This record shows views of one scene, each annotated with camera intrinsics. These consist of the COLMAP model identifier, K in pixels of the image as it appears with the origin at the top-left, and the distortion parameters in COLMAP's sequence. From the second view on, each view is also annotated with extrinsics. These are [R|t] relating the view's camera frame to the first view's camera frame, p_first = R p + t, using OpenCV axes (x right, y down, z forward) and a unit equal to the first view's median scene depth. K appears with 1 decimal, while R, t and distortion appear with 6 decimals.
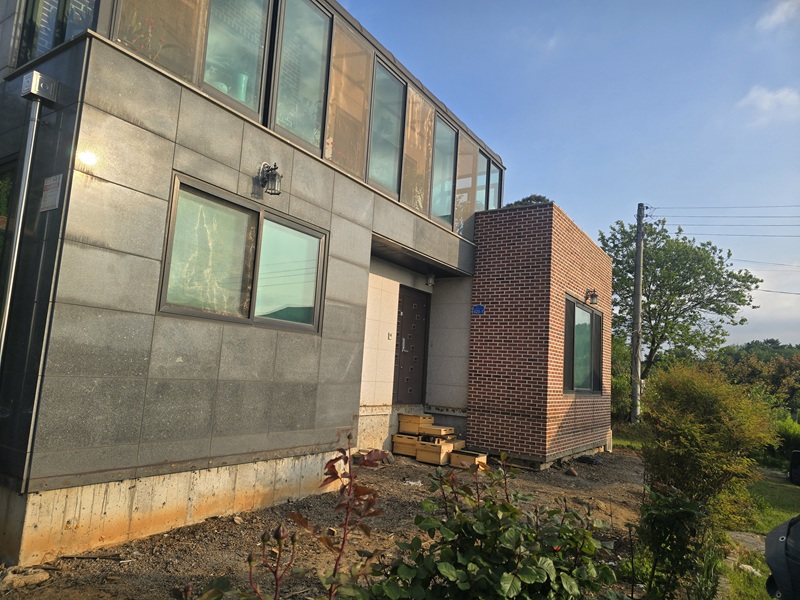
lens RADIAL K [[534.2, 0, 400.2], [0, 534.2, 301.8], [0, 0, 1]] dist [0.028759, -0.013191]
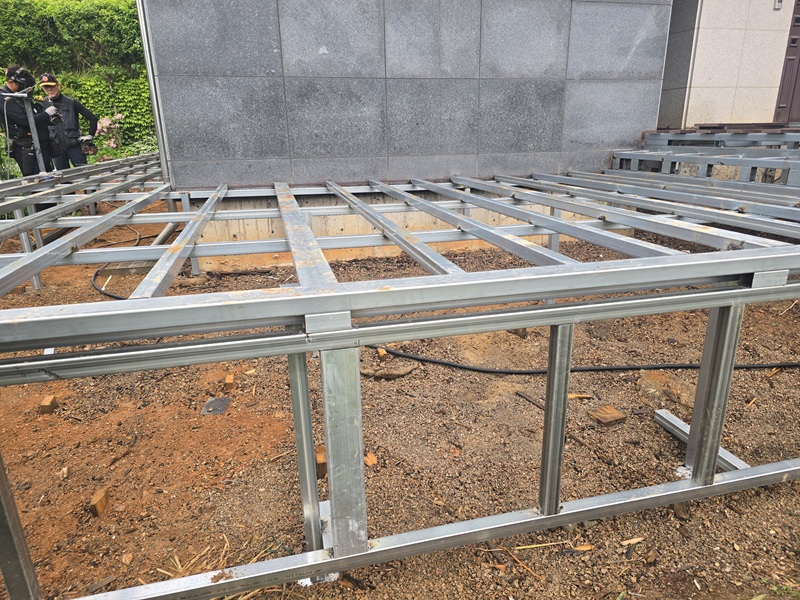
lens RADIAL K [[534.2, 0, 400.8], [0, 534.2, 300.0], [0, 0, 1]] dist [0.028759, -0.013191]
pose [[0.727186, 0.138042, -0.672417, 0.216386], [0.147159, 0.925446, 0.349132, 0.171303], [0.670481, -0.352836, 0.652657, 0.410461]]
